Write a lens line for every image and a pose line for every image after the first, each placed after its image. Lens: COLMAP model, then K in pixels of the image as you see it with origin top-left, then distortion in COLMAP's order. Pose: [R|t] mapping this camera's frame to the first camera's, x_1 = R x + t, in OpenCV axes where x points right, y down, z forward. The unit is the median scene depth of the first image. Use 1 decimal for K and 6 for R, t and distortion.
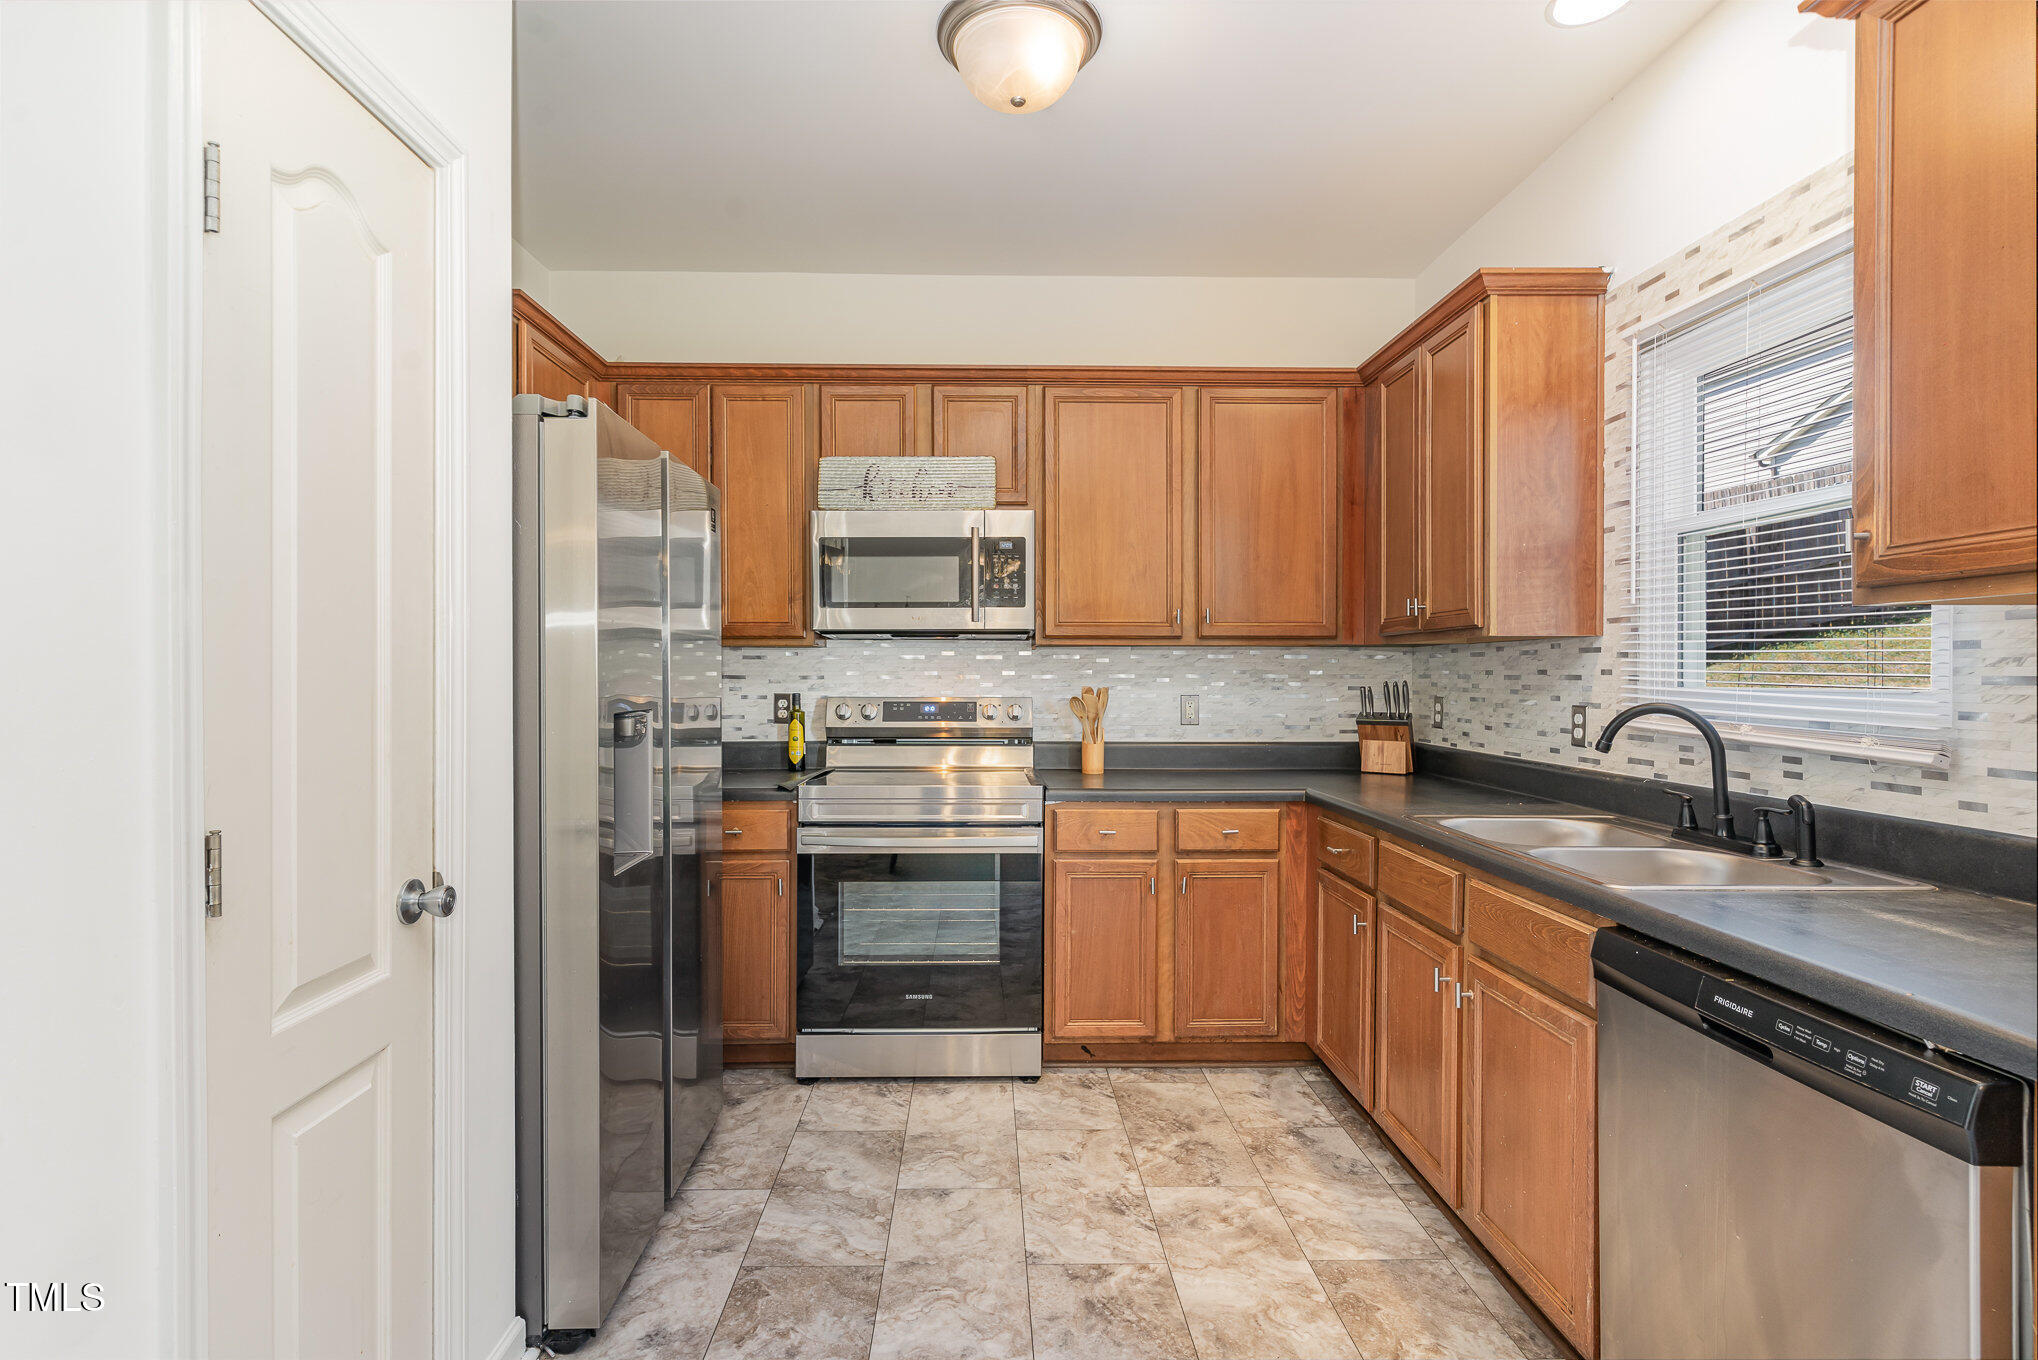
lens RADIAL K [[979.3, 0, 987.0], [0, 979.3, 680.9], [0, 0, 1]] dist [0.000386, 0.000097]
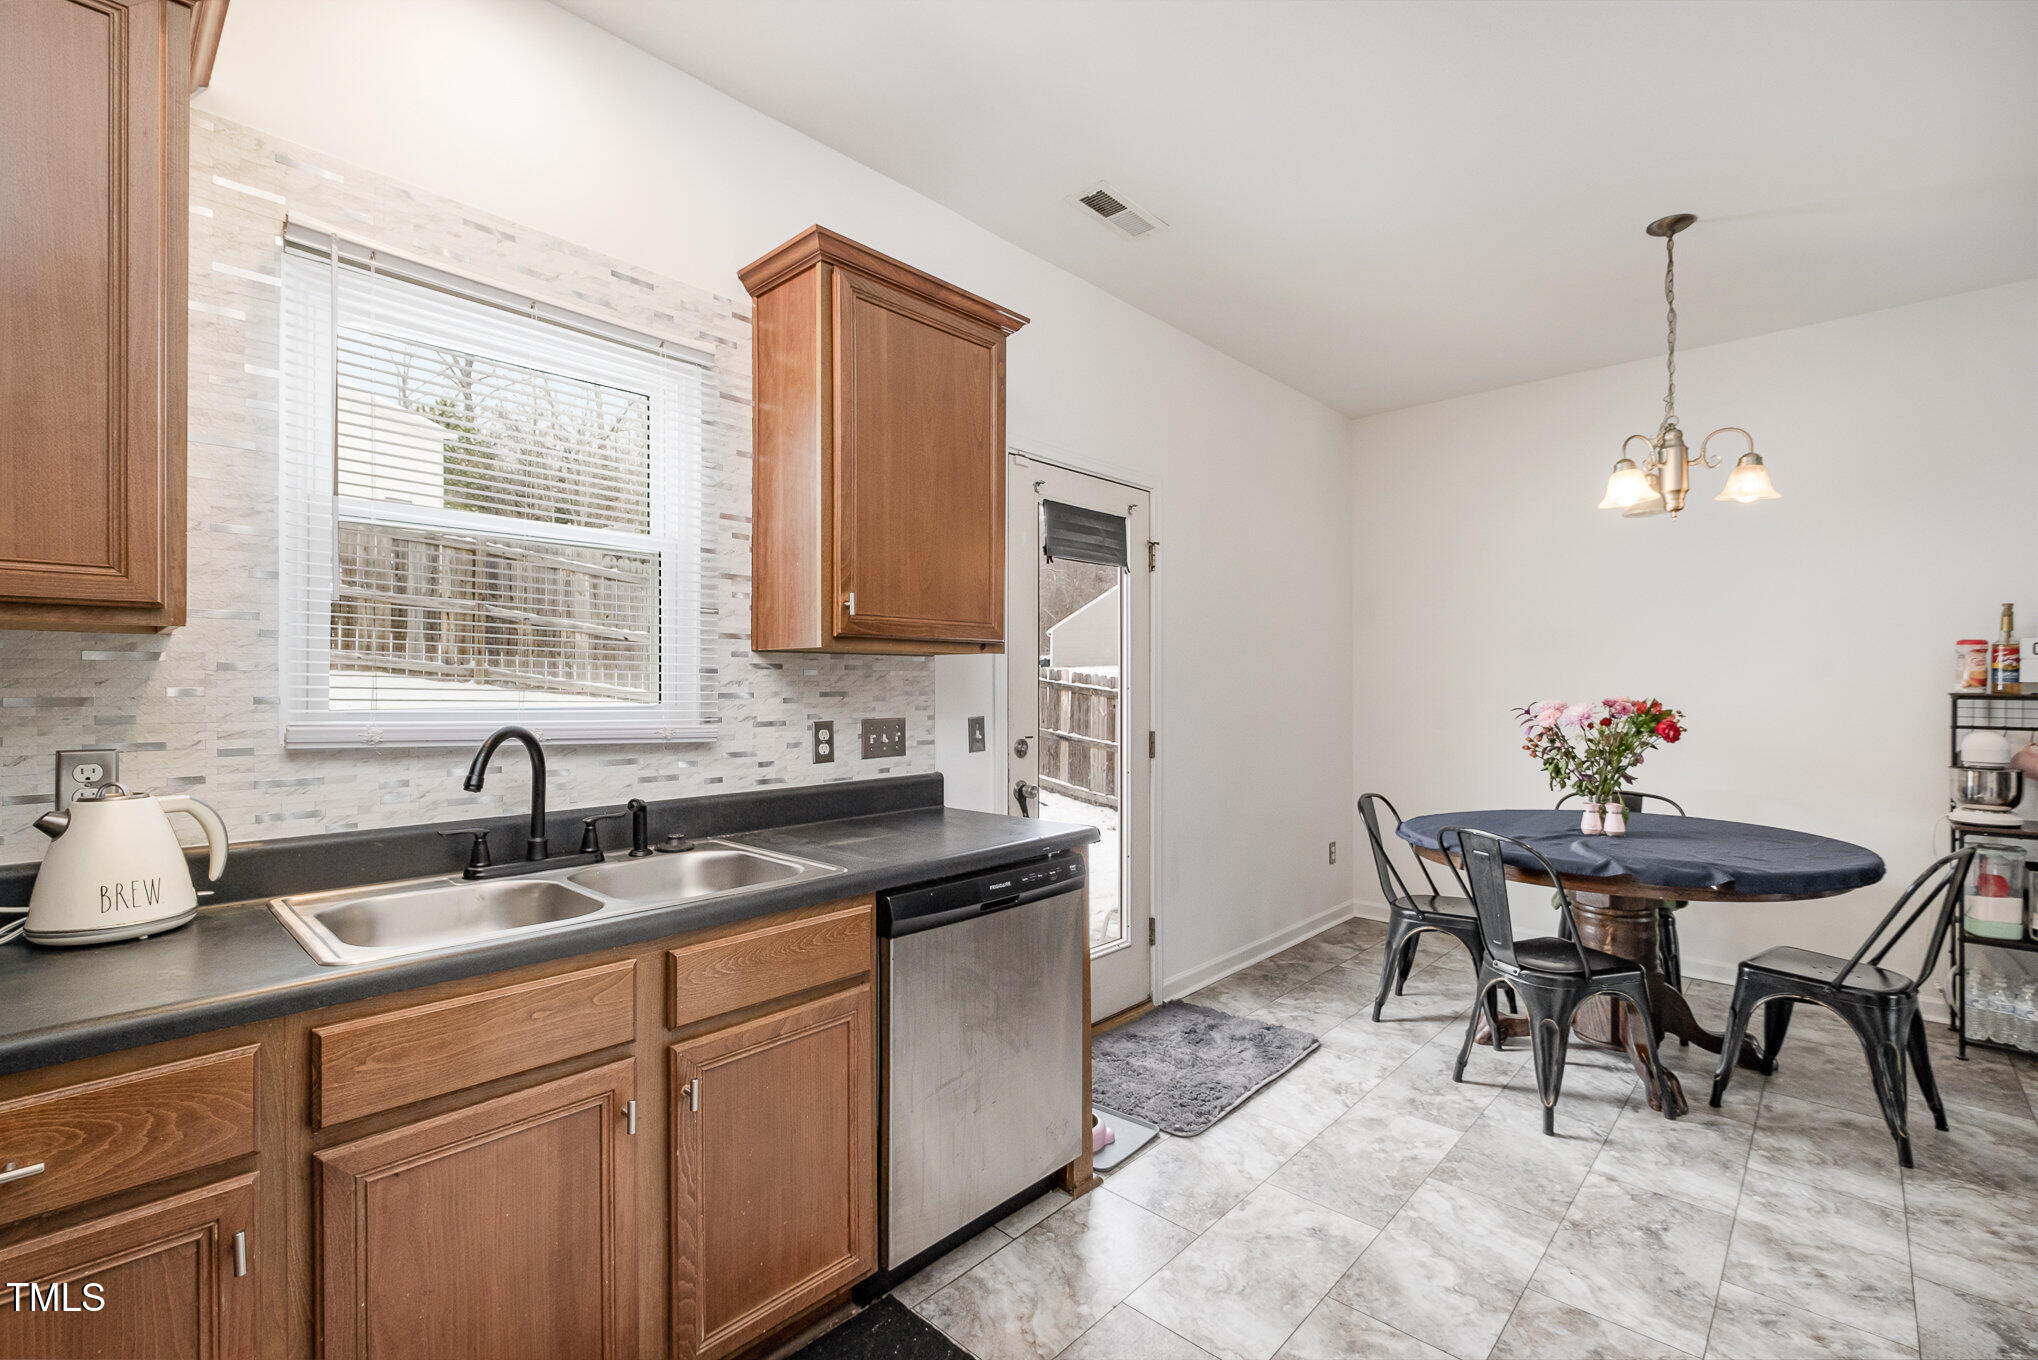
lens RADIAL K [[979.3, 0, 987.0], [0, 979.3, 680.9], [0, 0, 1]] dist [0.000386, 0.000097]
pose [[-0.747803, 0.001007, 0.663920, -0.162197], [0.003764, 0.999989, 0.002723, -0.014013], [-0.663910, 0.004535, -0.747799, 1.029909]]
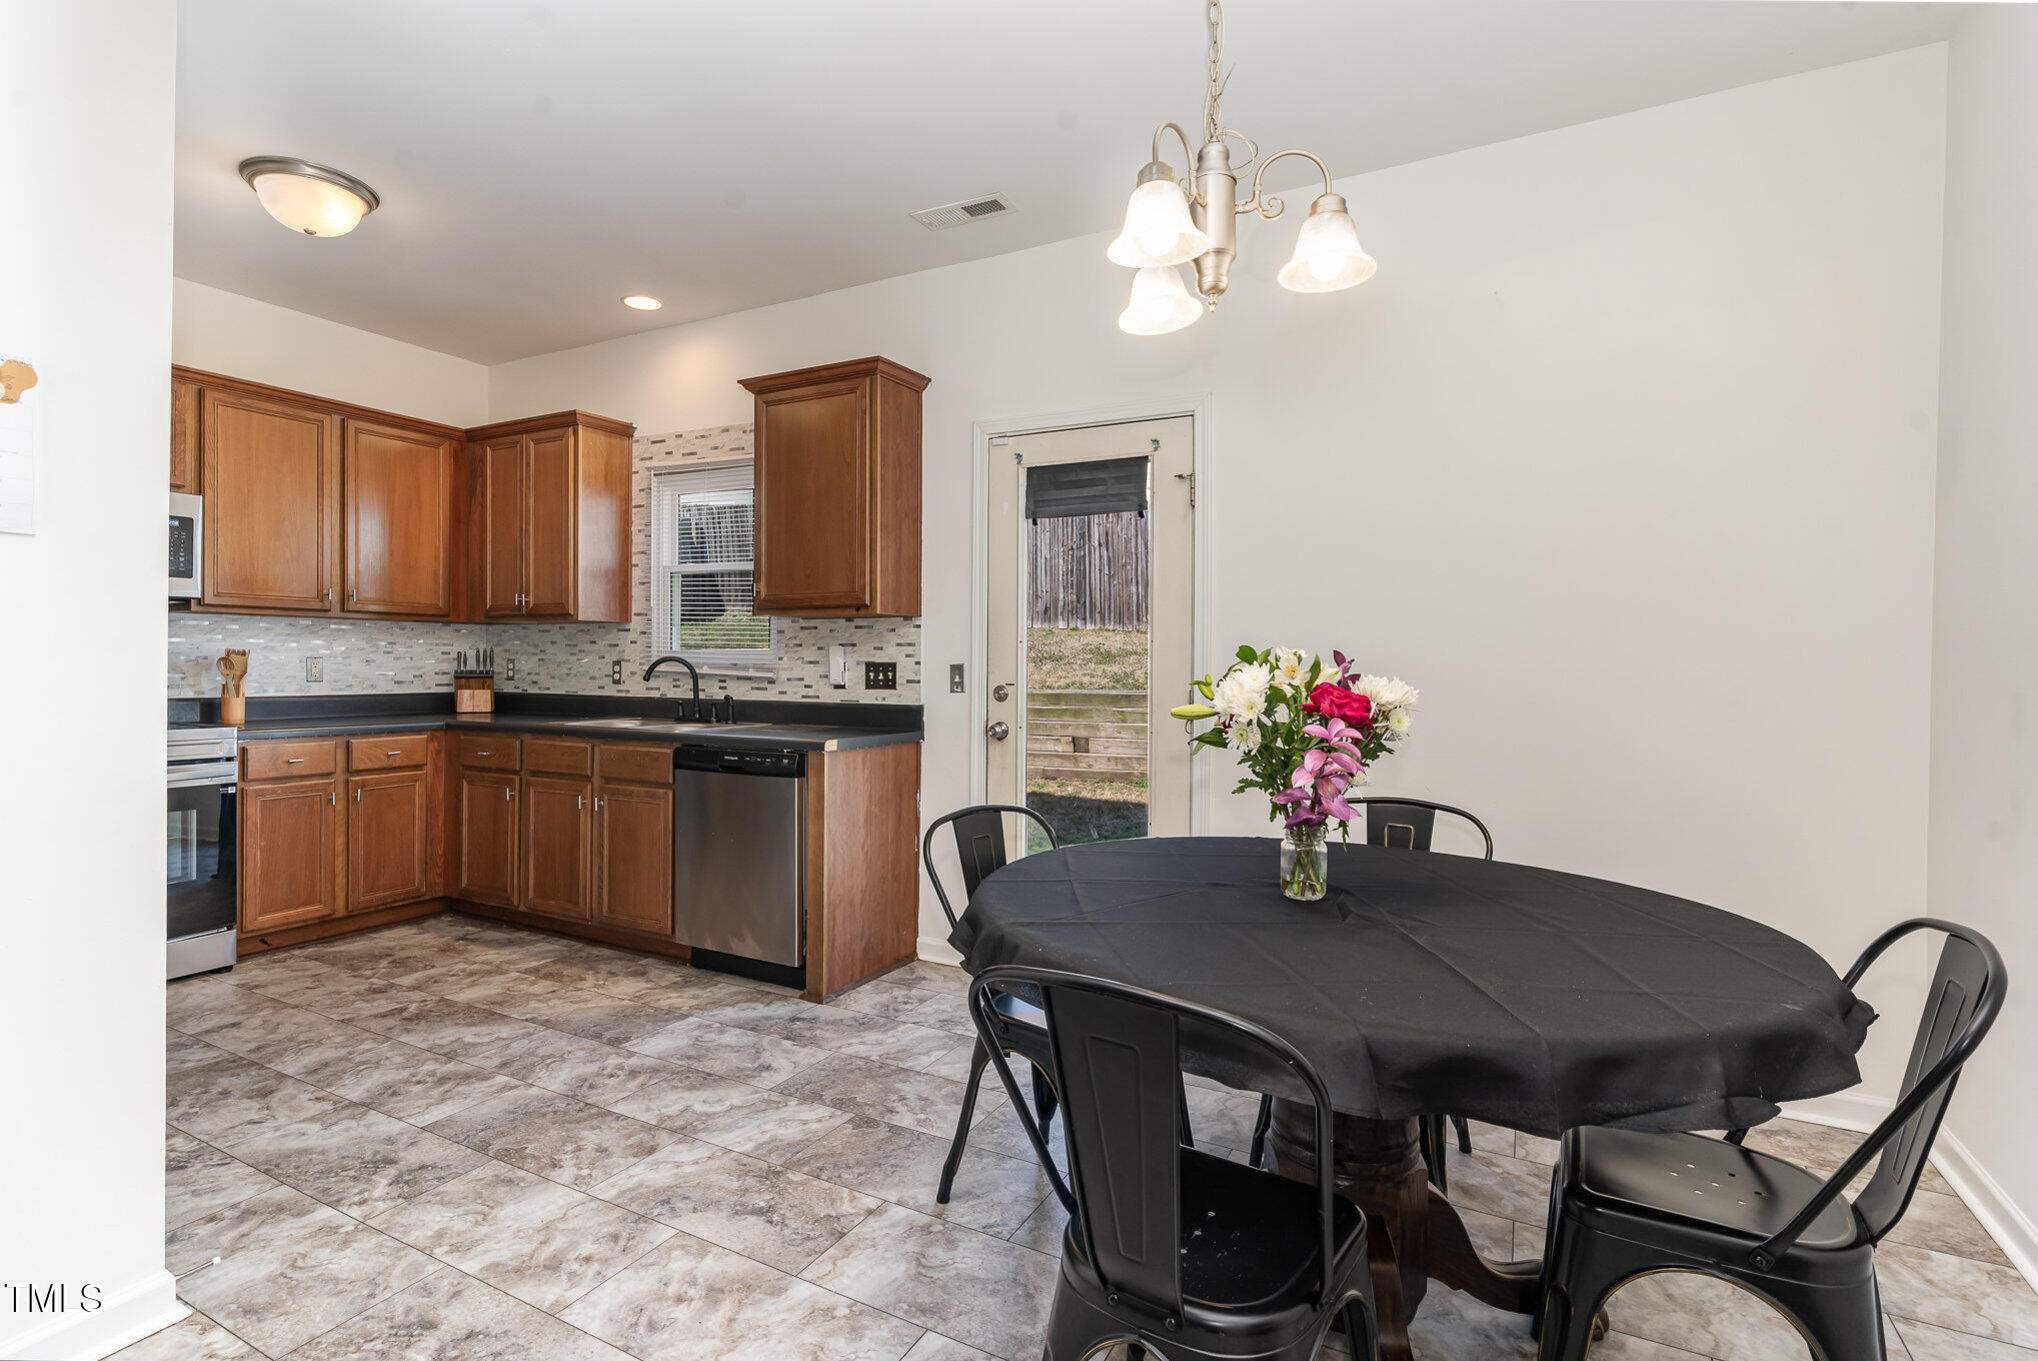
lens RADIAL K [[979.3, 0, 987.0], [0, 979.3, 681.4], [0, 0, 1]] dist [0.000386, 0.000097]
pose [[0.502983, -0.013101, 0.864197, -0.566454], [-0.002650, 0.999857, 0.016700, 0.028948], [-0.864292, -0.010689, 0.502877, -0.456614]]
